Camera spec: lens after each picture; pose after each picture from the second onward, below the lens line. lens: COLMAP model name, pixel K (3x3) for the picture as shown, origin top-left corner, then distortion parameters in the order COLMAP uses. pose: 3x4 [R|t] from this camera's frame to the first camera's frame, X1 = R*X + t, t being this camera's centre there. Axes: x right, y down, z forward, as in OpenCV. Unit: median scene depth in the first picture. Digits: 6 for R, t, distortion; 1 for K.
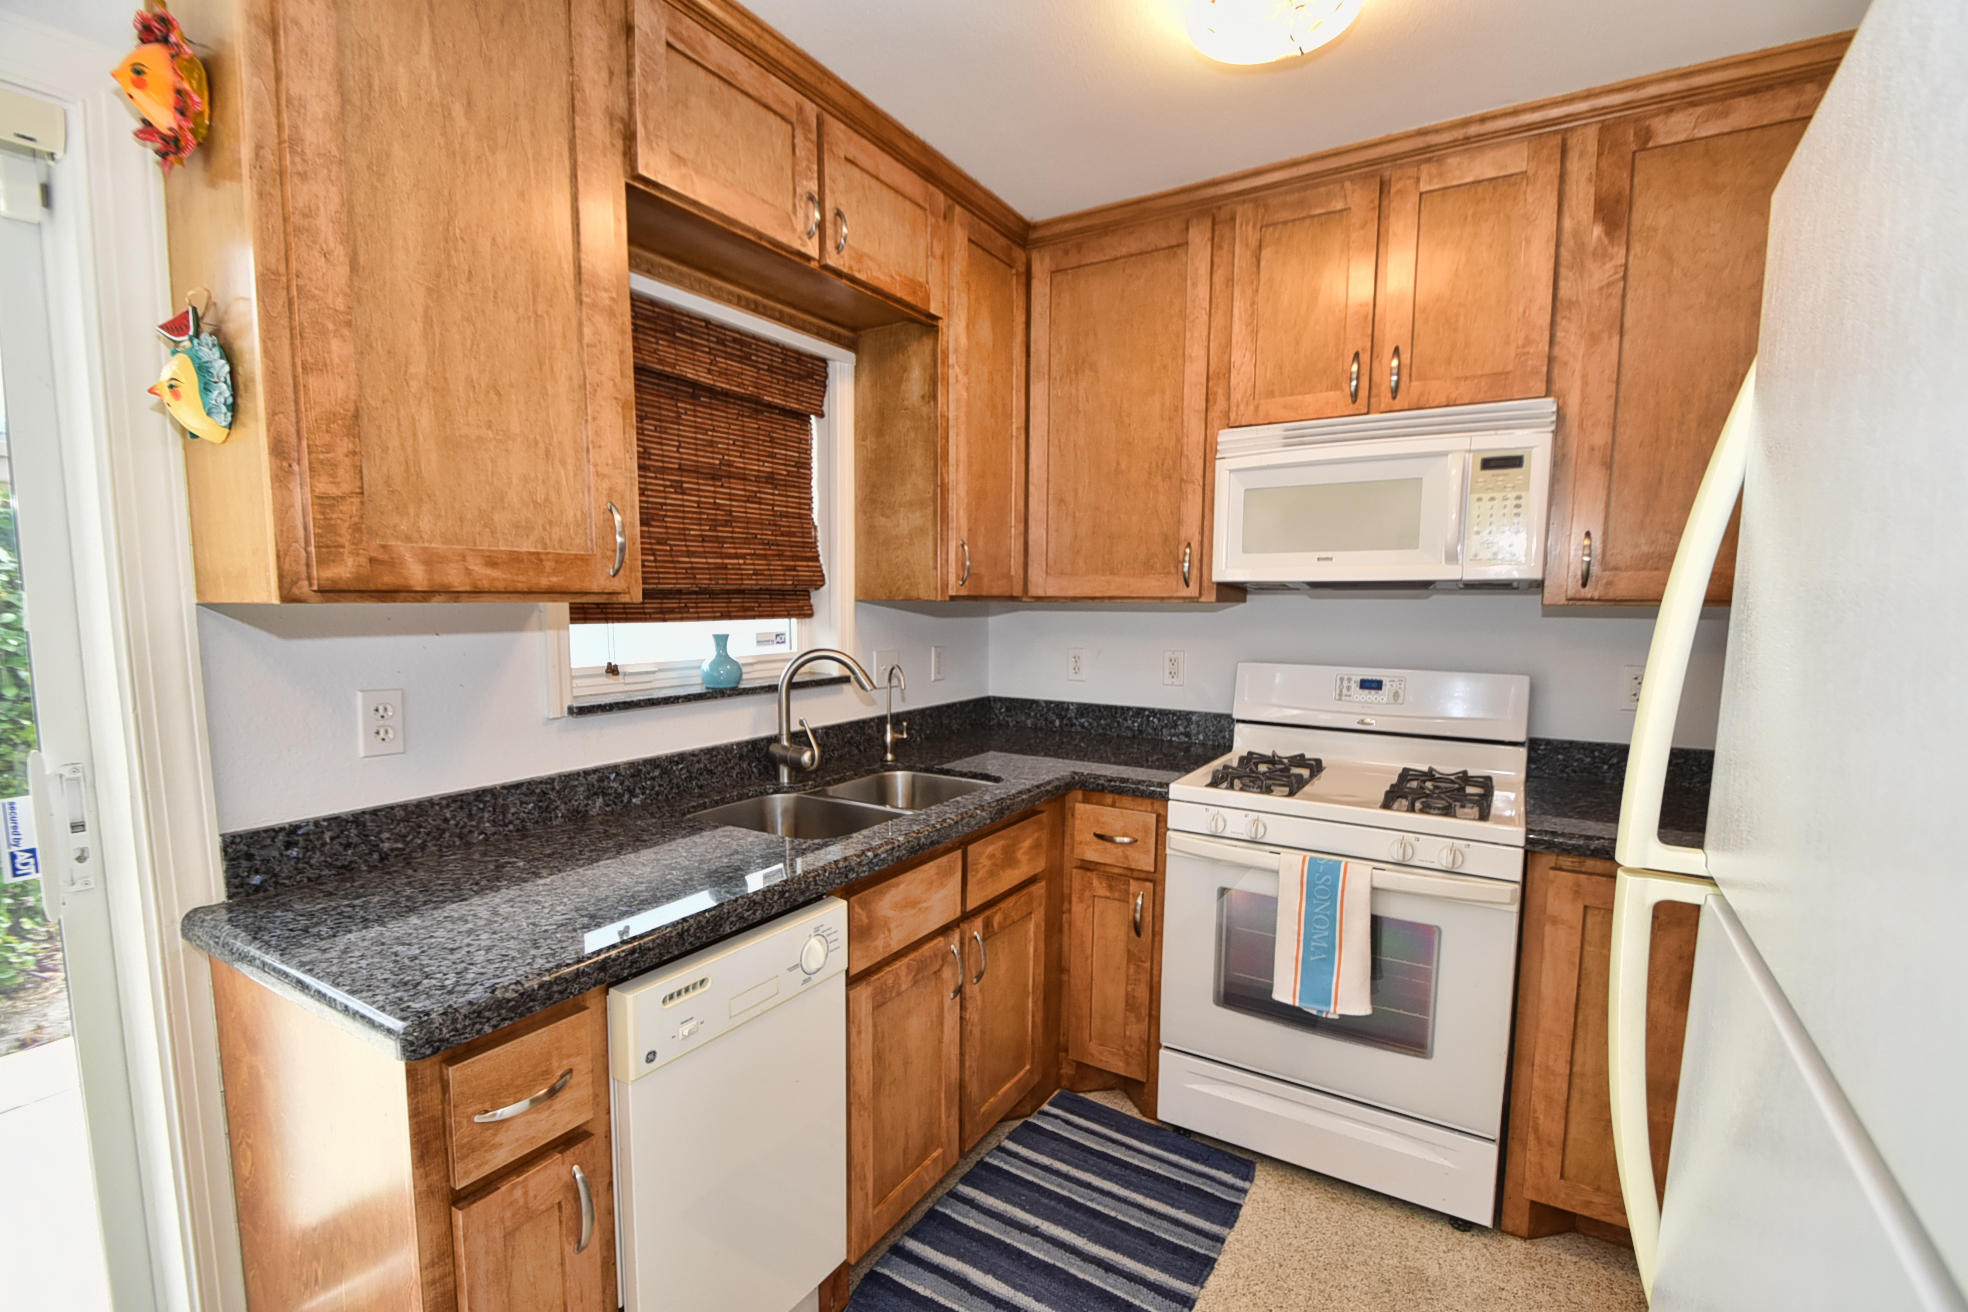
lens RADIAL K [[872.4, 0, 997.9], [0, 872.4, 698.7], [0, 0, 1]] dist [0.002141, -0.010798]
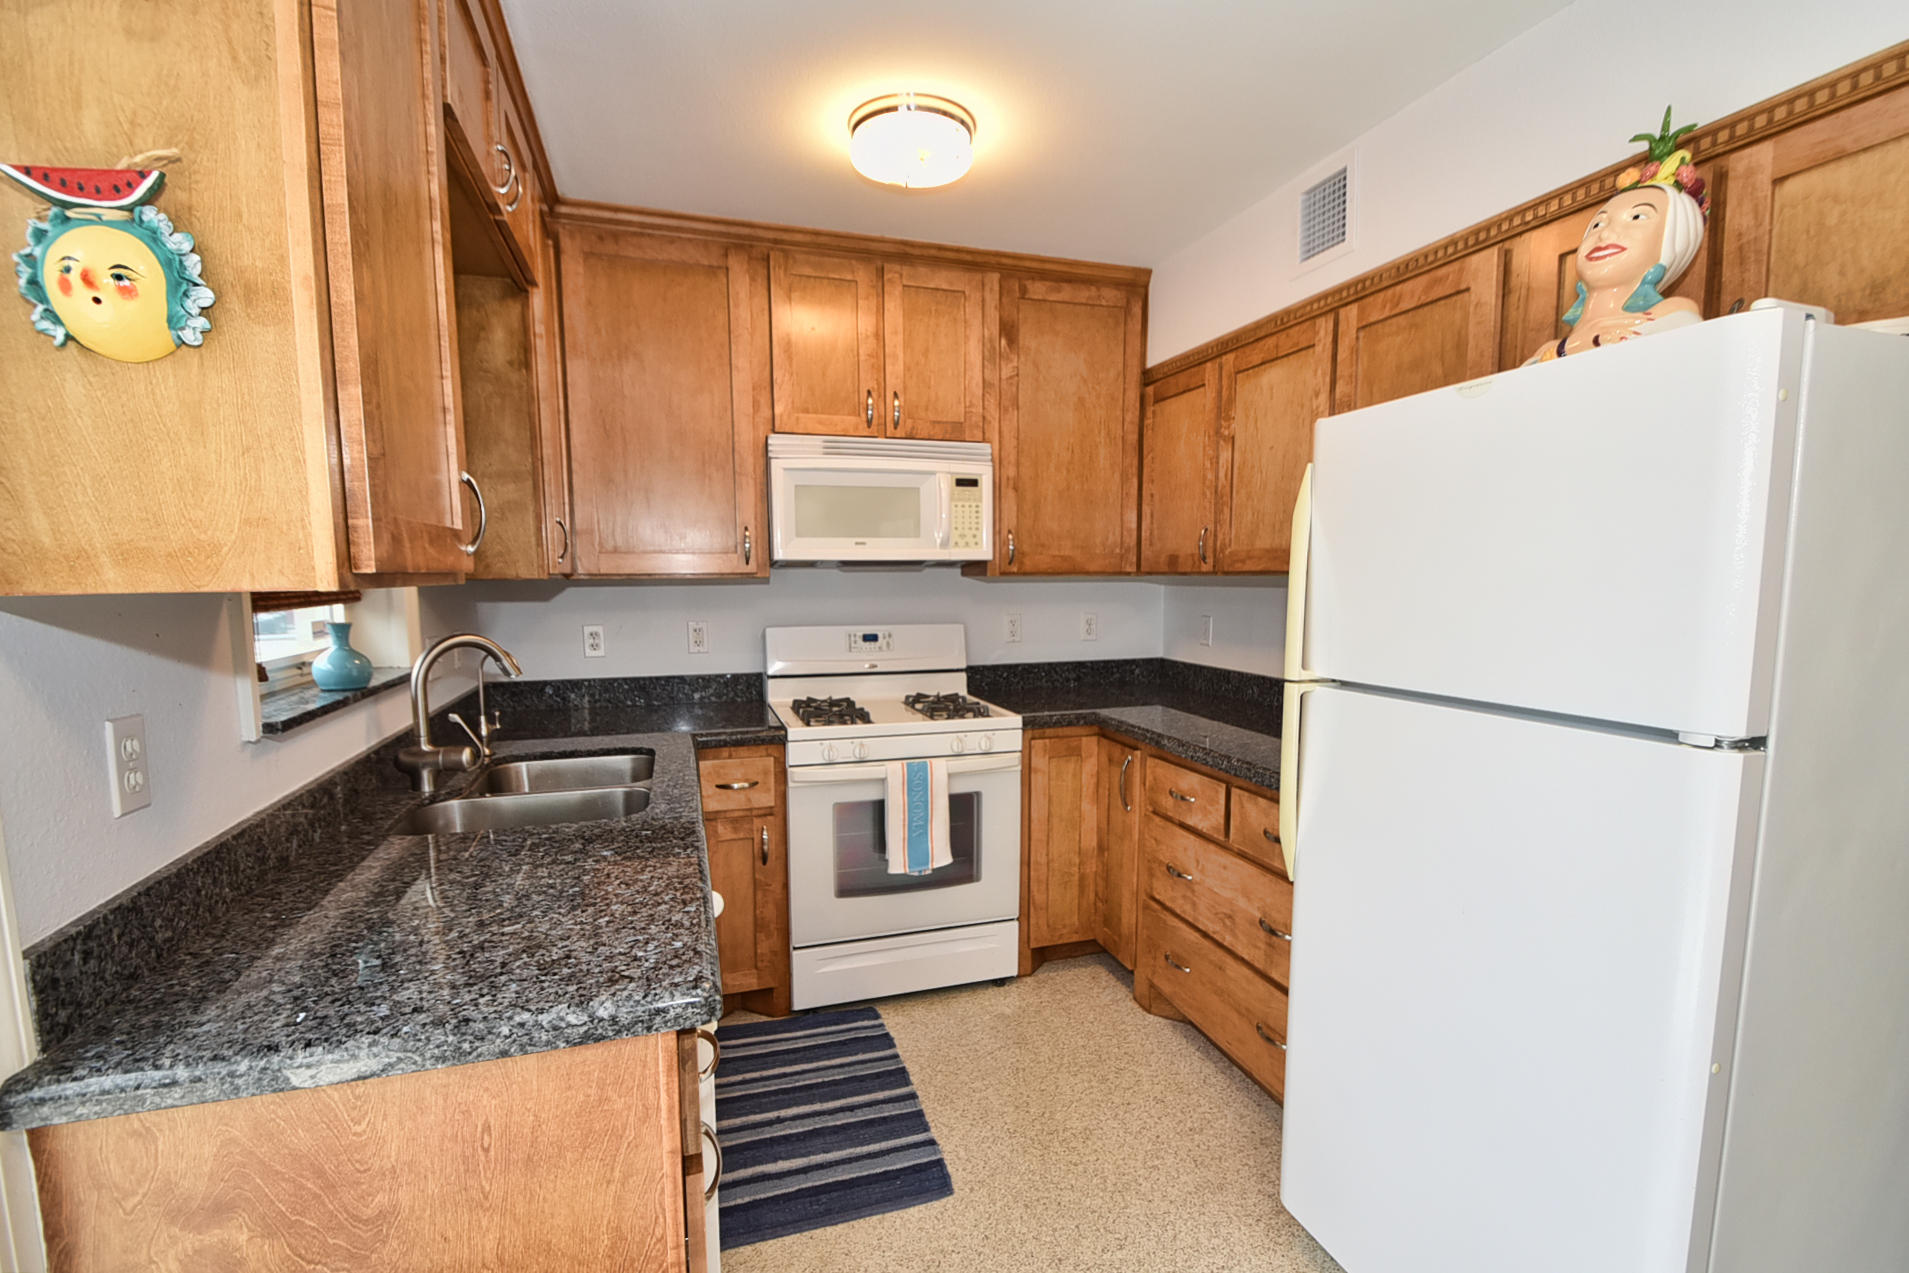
lens RADIAL K [[856.3, 0, 971.3], [0, 856.3, 681.6], [0, 0, 1]] dist [-0.000561, -0.013671]
pose [[0.645073, -0.102403, 0.757228, -0.561917], [0.093915, 0.994091, 0.054430, -0.008205], [-0.758327, 0.036004, 0.650879, 0.039757]]
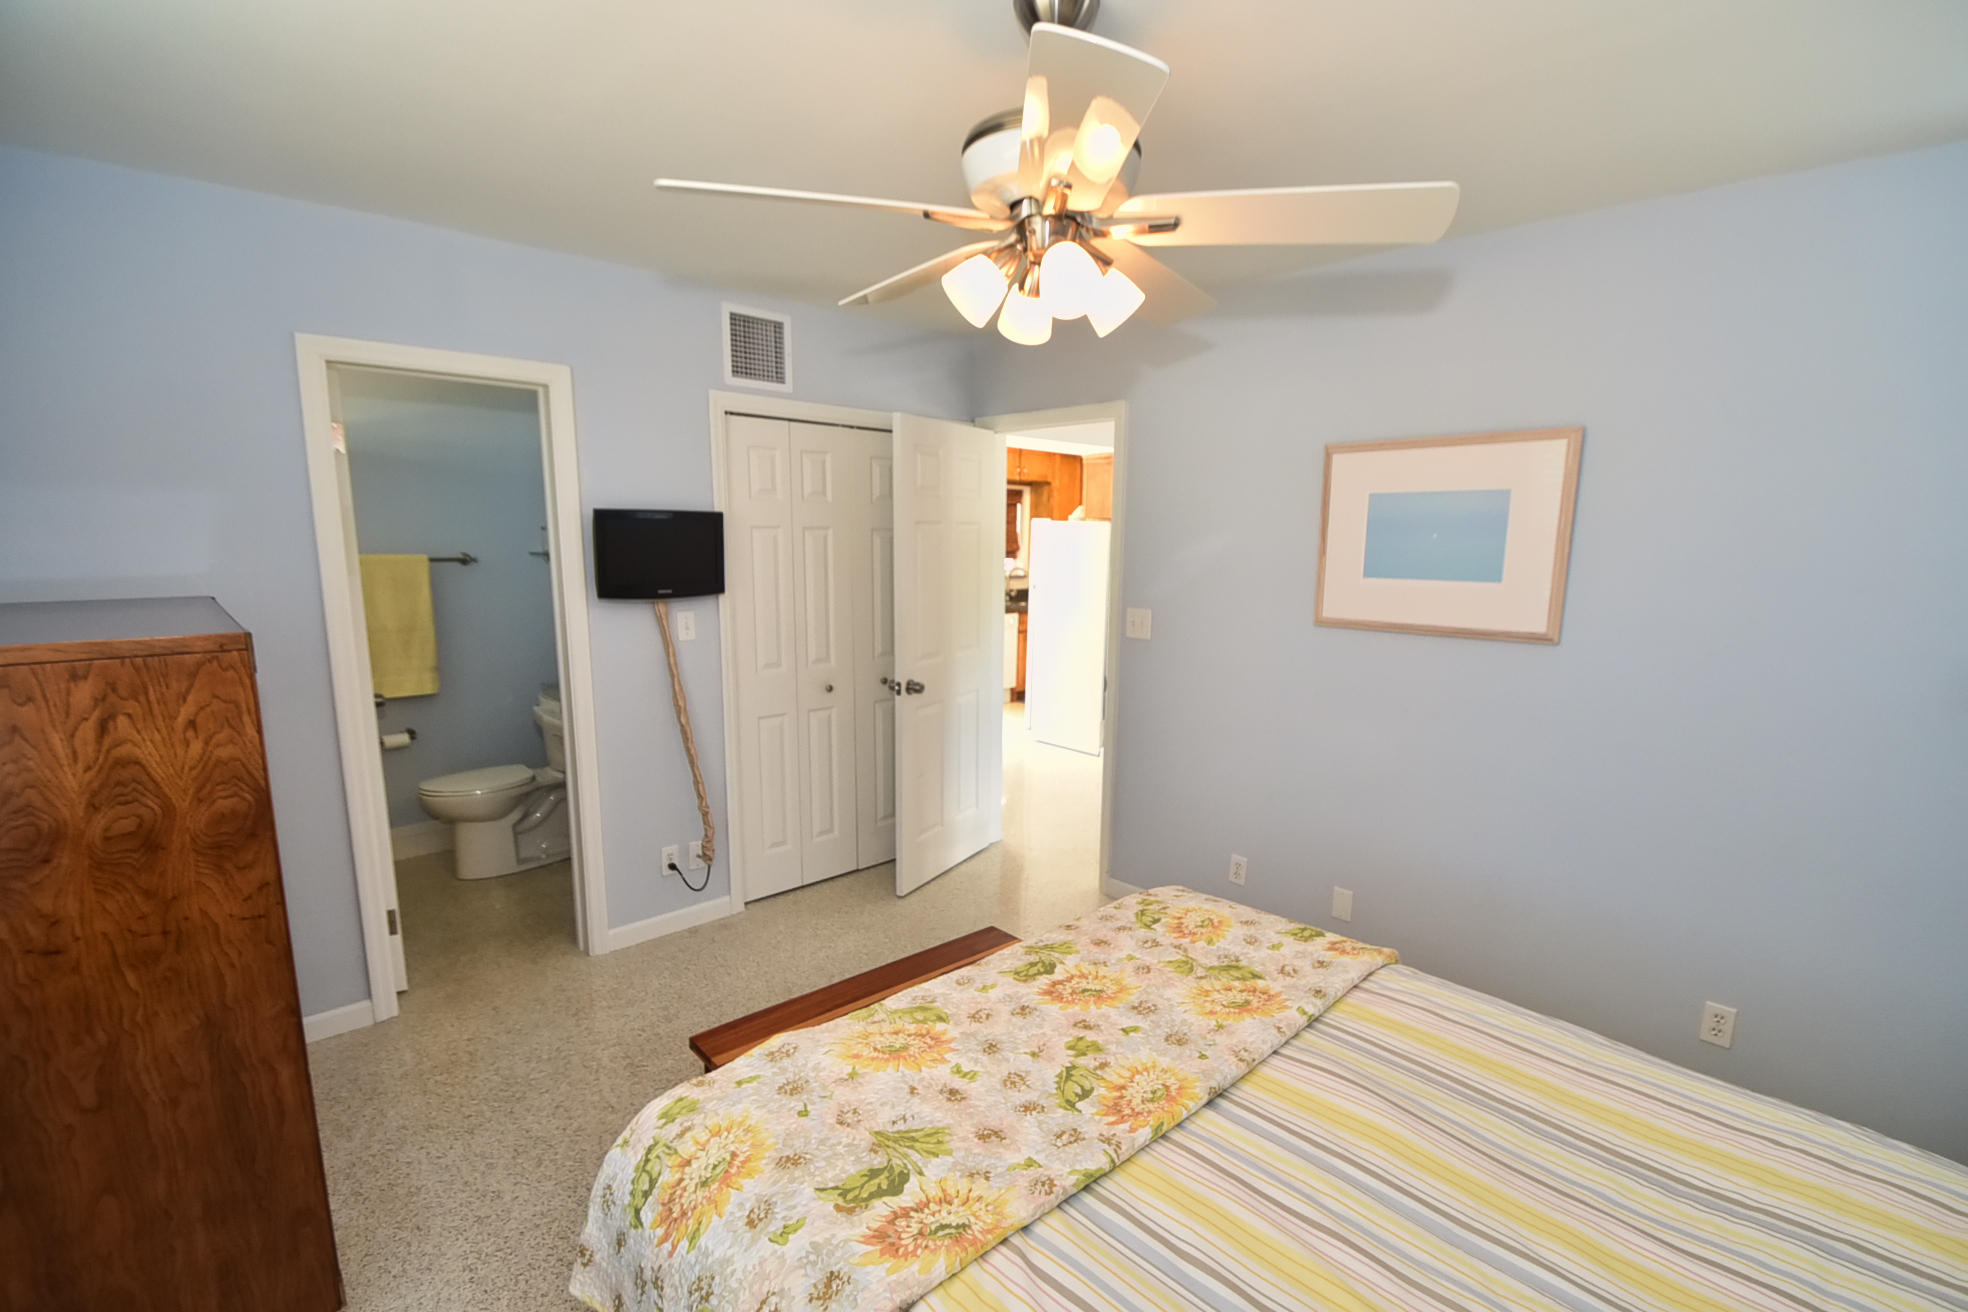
lens RADIAL K [[906.6, 0, 985.2], [0, 906.6, 683.2], [0, 0, 1]] dist [-0.000195, -0.013326]
pose [[0.963461, 0.046028, -0.263863, 0.815269], [-0.032648, 0.997959, 0.054872, 0.265100], [0.265850, -0.044253, 0.962998, -3.225384]]
